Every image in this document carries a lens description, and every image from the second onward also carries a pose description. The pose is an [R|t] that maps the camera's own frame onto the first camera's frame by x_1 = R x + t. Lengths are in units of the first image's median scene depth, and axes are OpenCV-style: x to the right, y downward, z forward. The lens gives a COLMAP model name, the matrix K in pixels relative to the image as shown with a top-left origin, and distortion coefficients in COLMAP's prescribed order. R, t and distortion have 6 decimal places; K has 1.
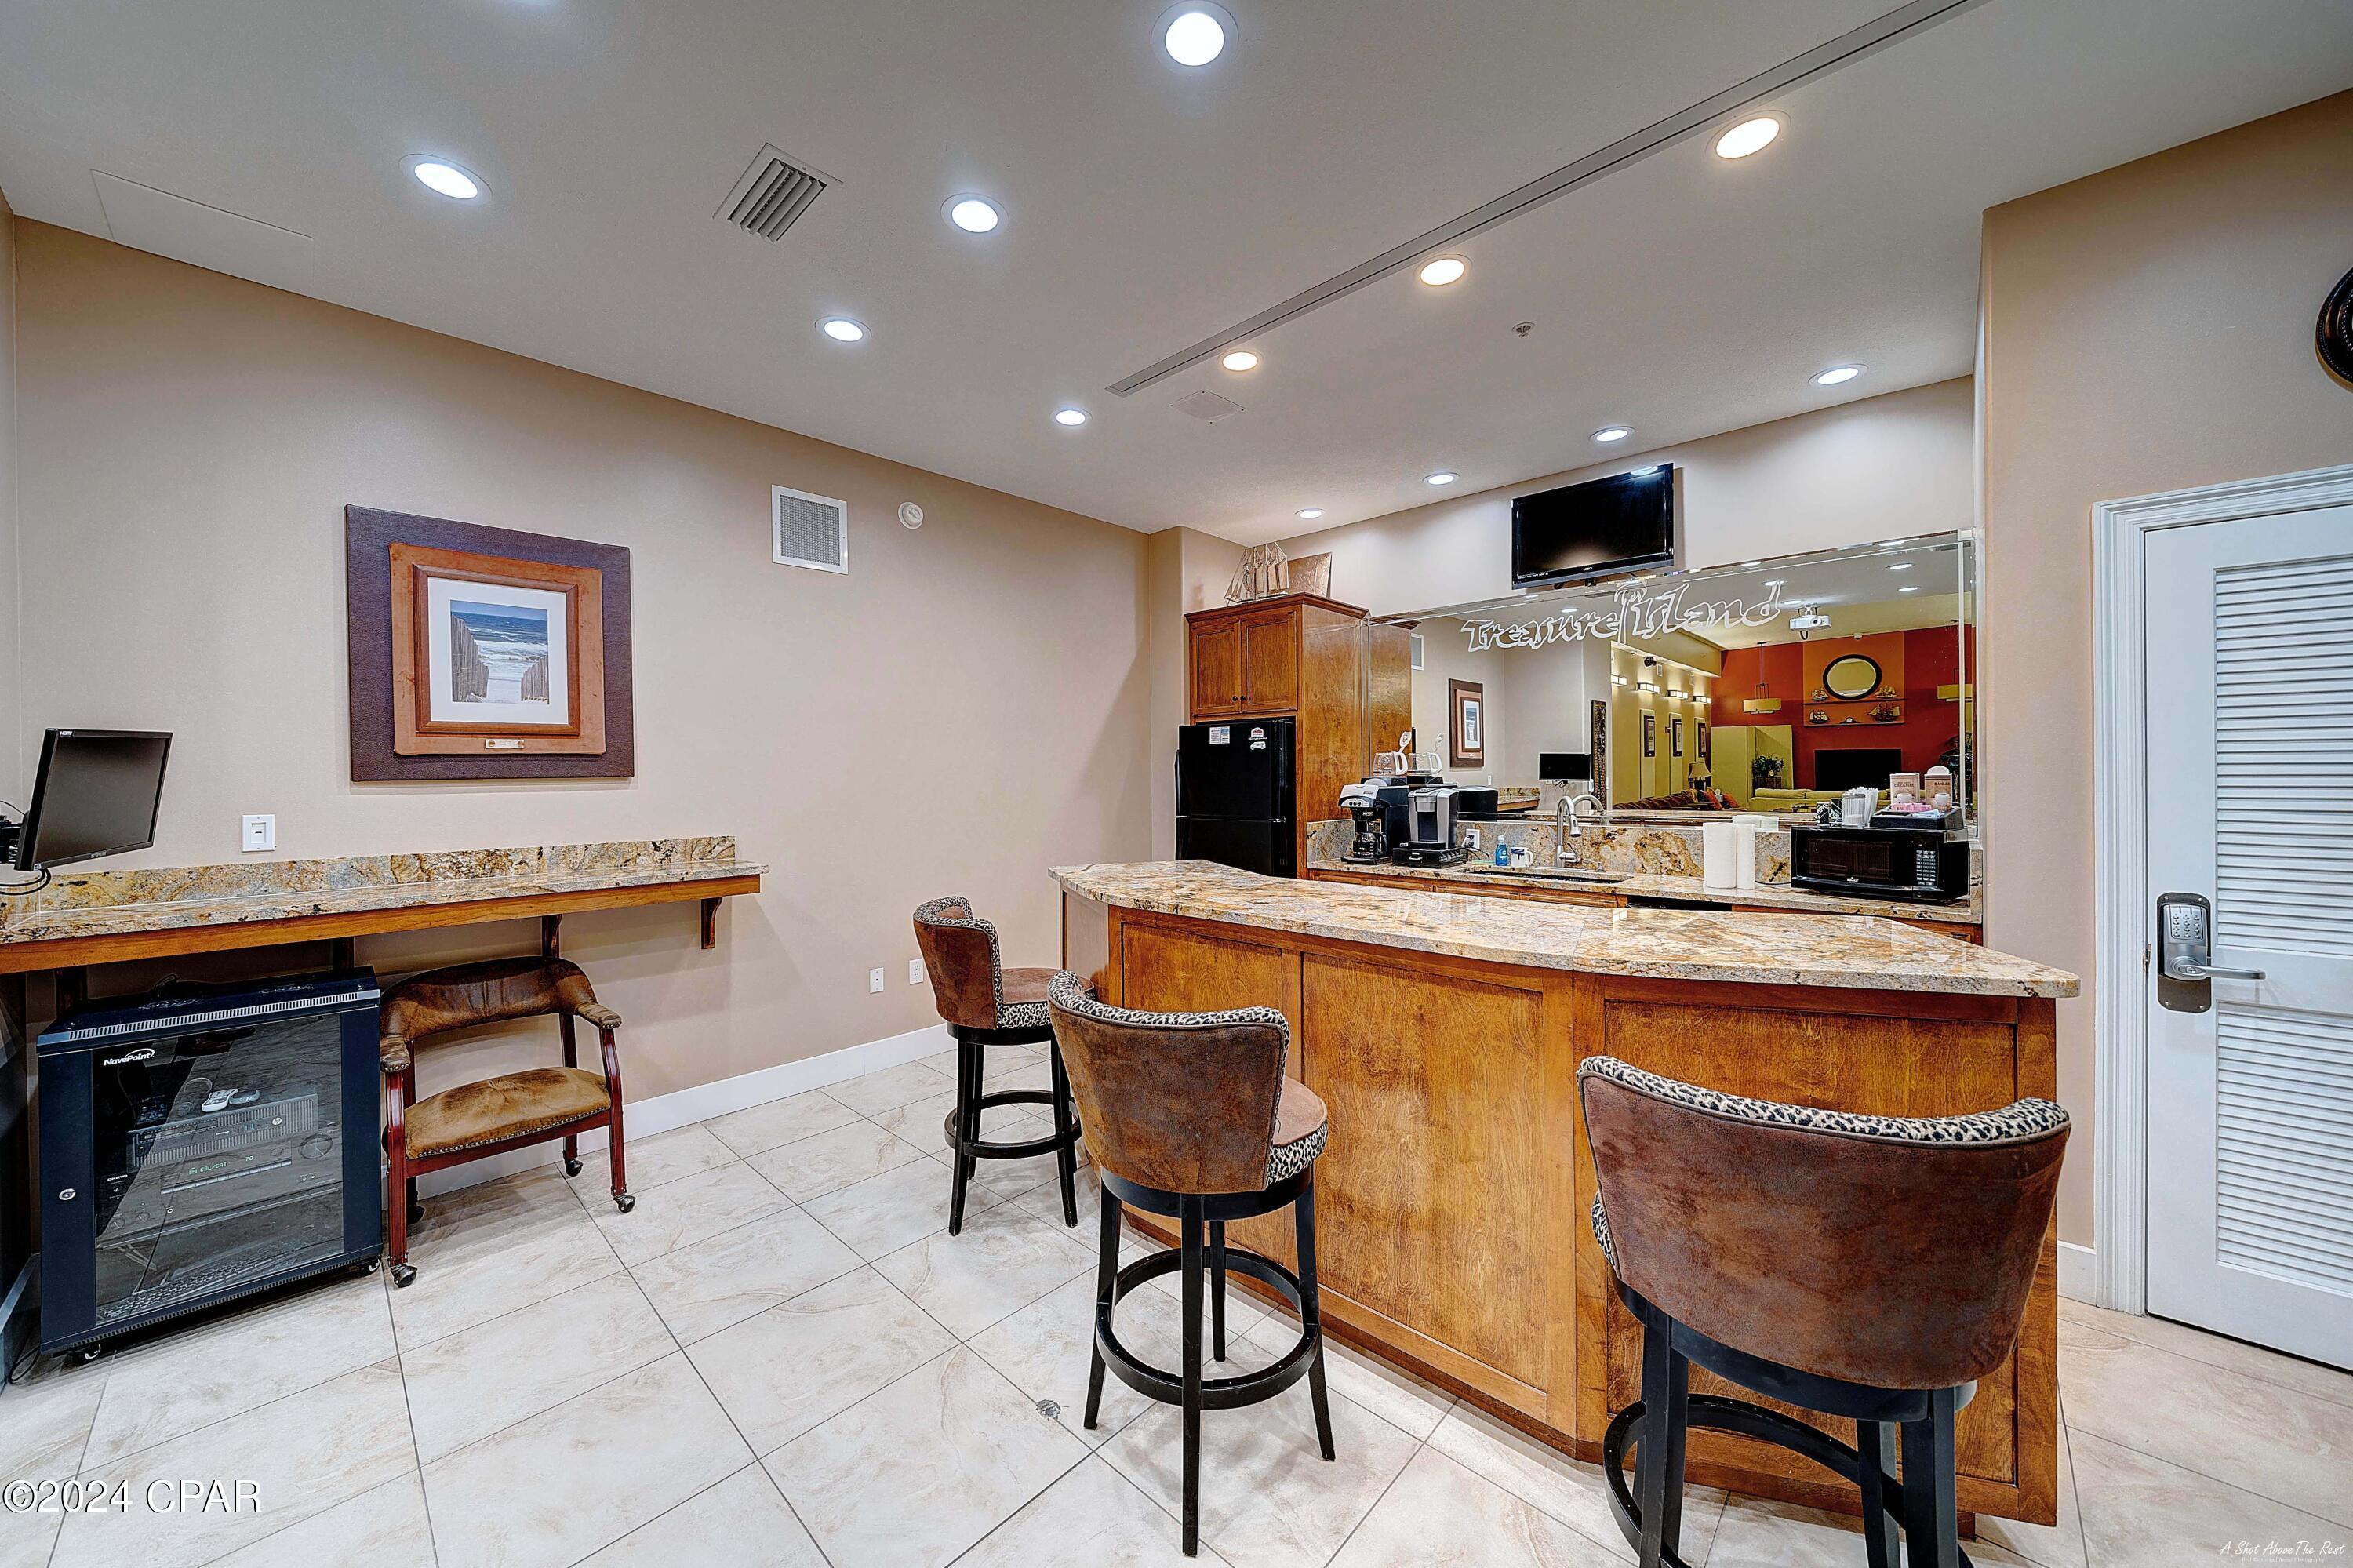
lens RADIAL K [[827.2, 0, 1174.9], [0, 827.2, 774.5], [0, 0, 1]] dist [-0.000720, -0.000044]
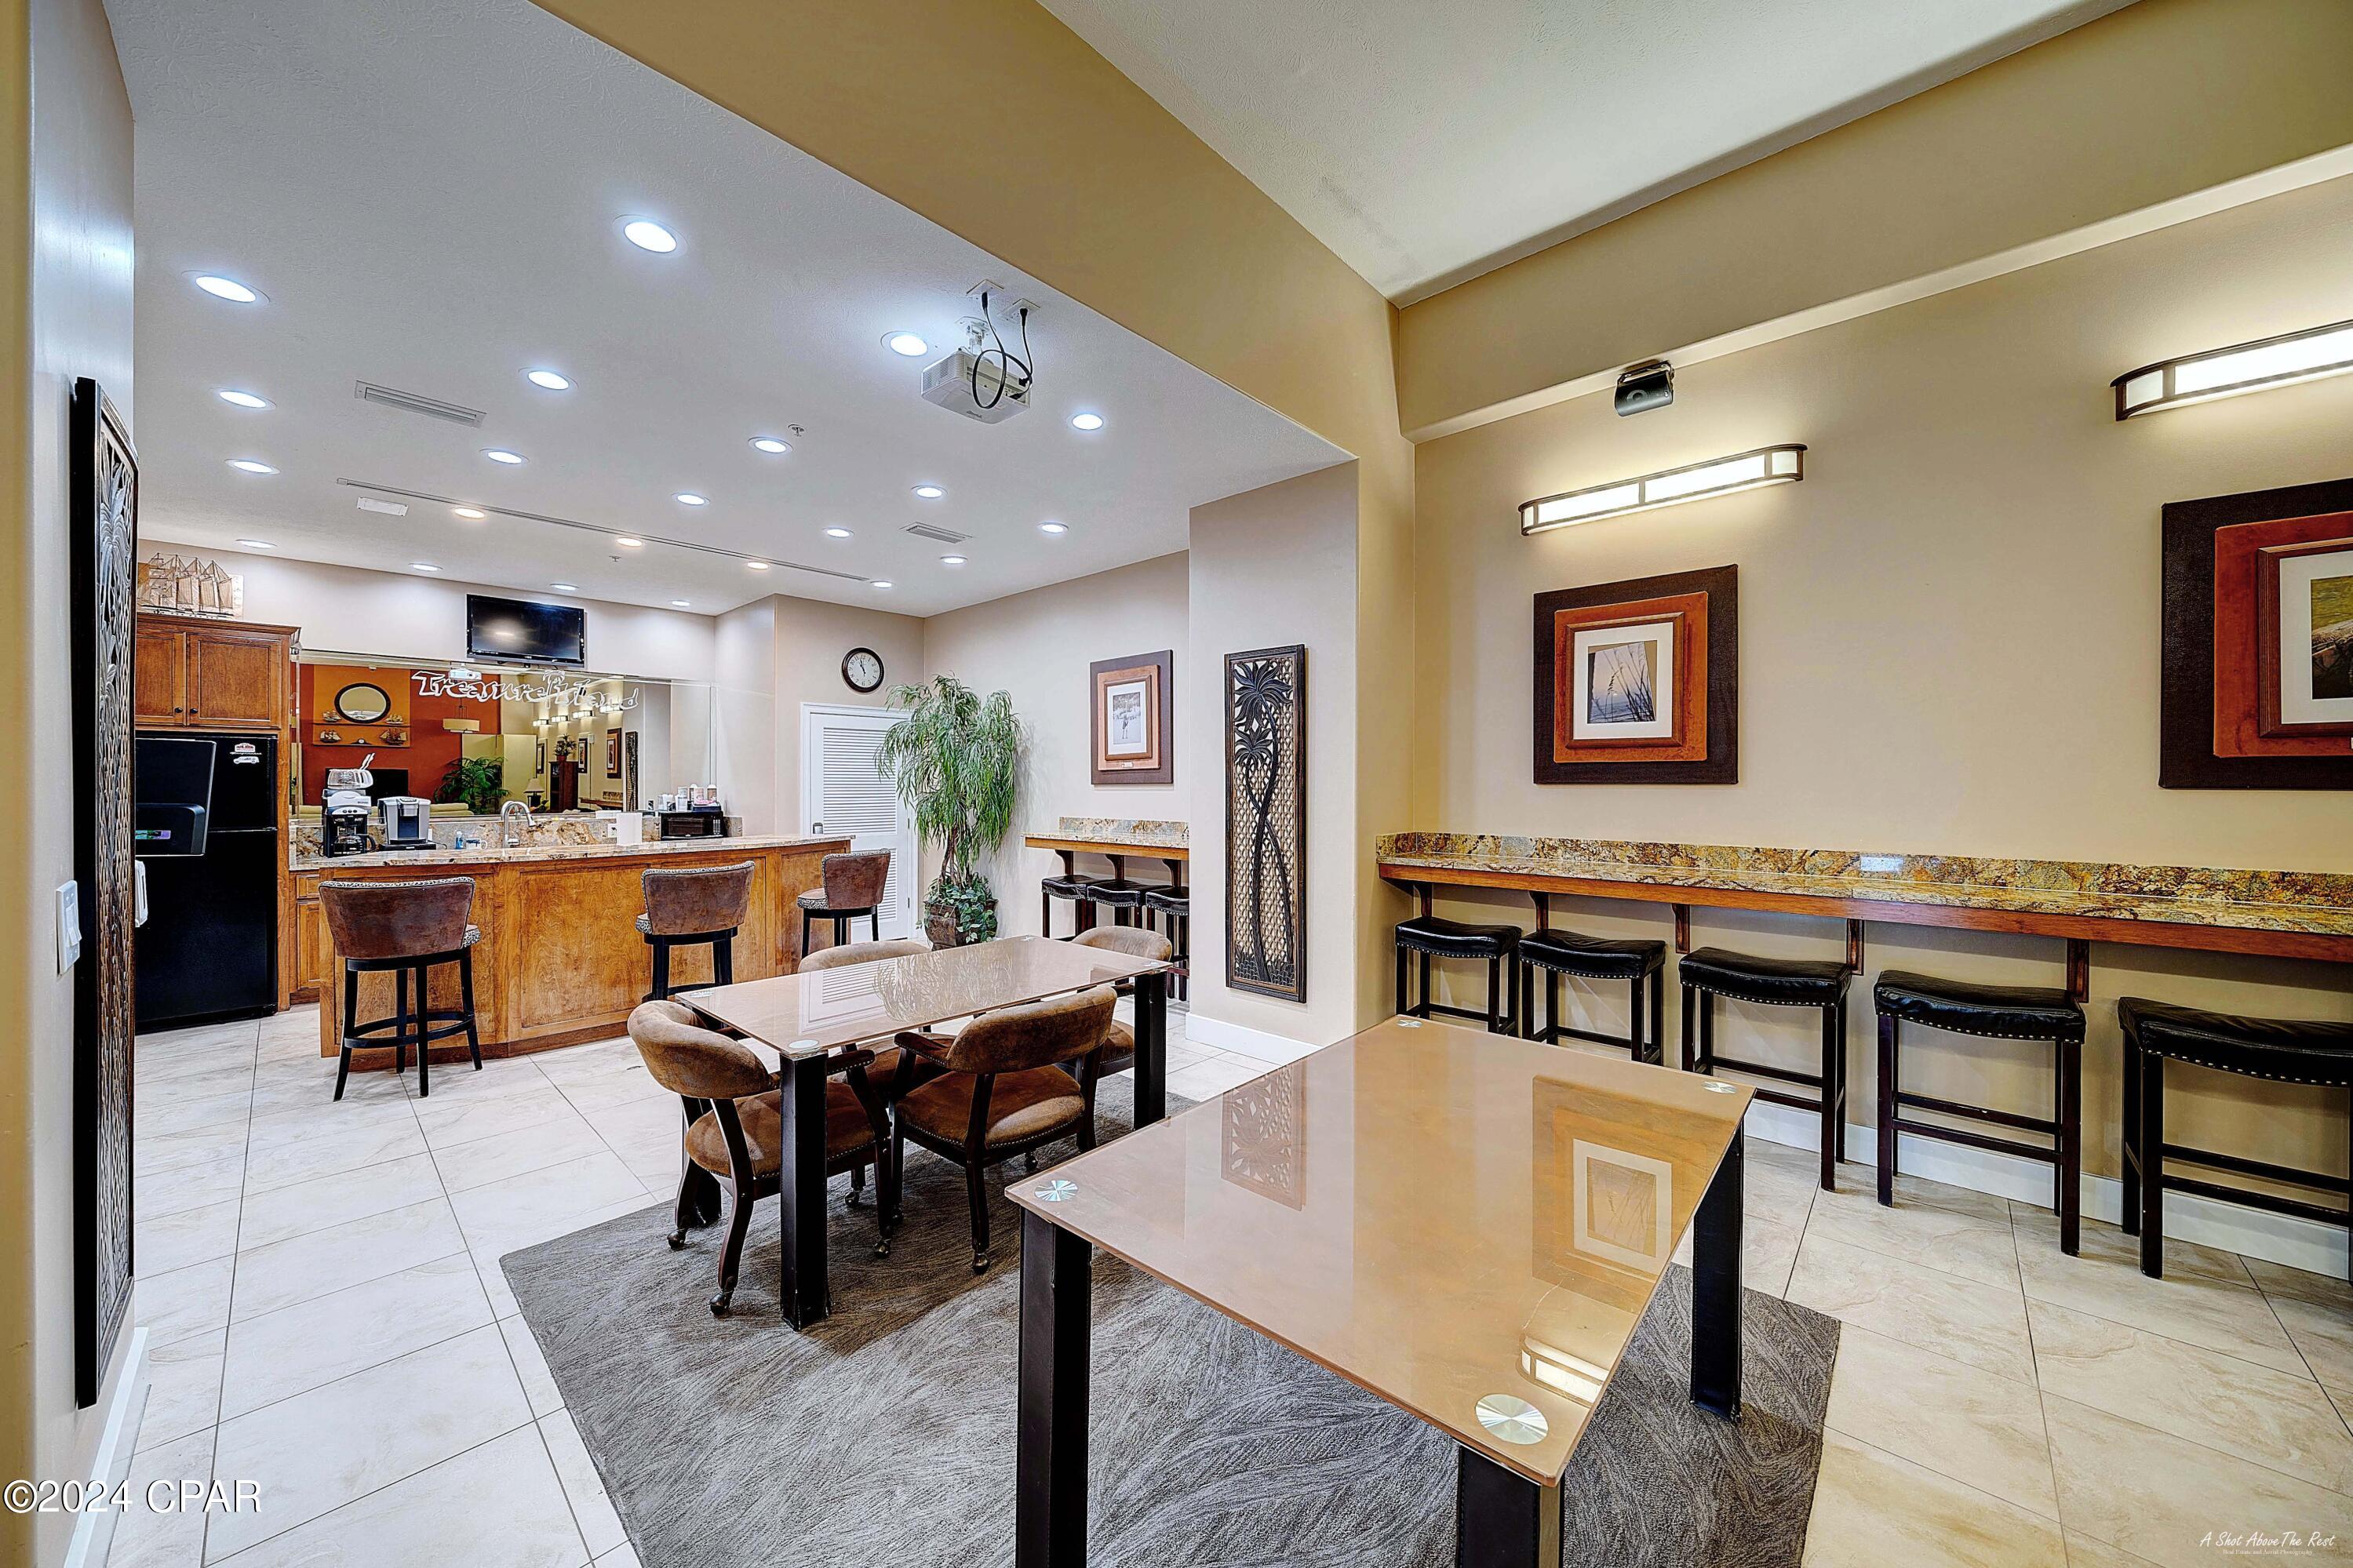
lens RADIAL K [[1028.5, 0, 1176.5], [0, 1028.5, 784.0], [0, 0, 1]] dist [0.083970, -0.000065]
pose [[0.003778, 0.007043, 0.999968, -1.315712], [0.002253, 0.999973, -0.007051, 0.008948], [-0.999990, 0.002280, 0.003762, -0.210467]]
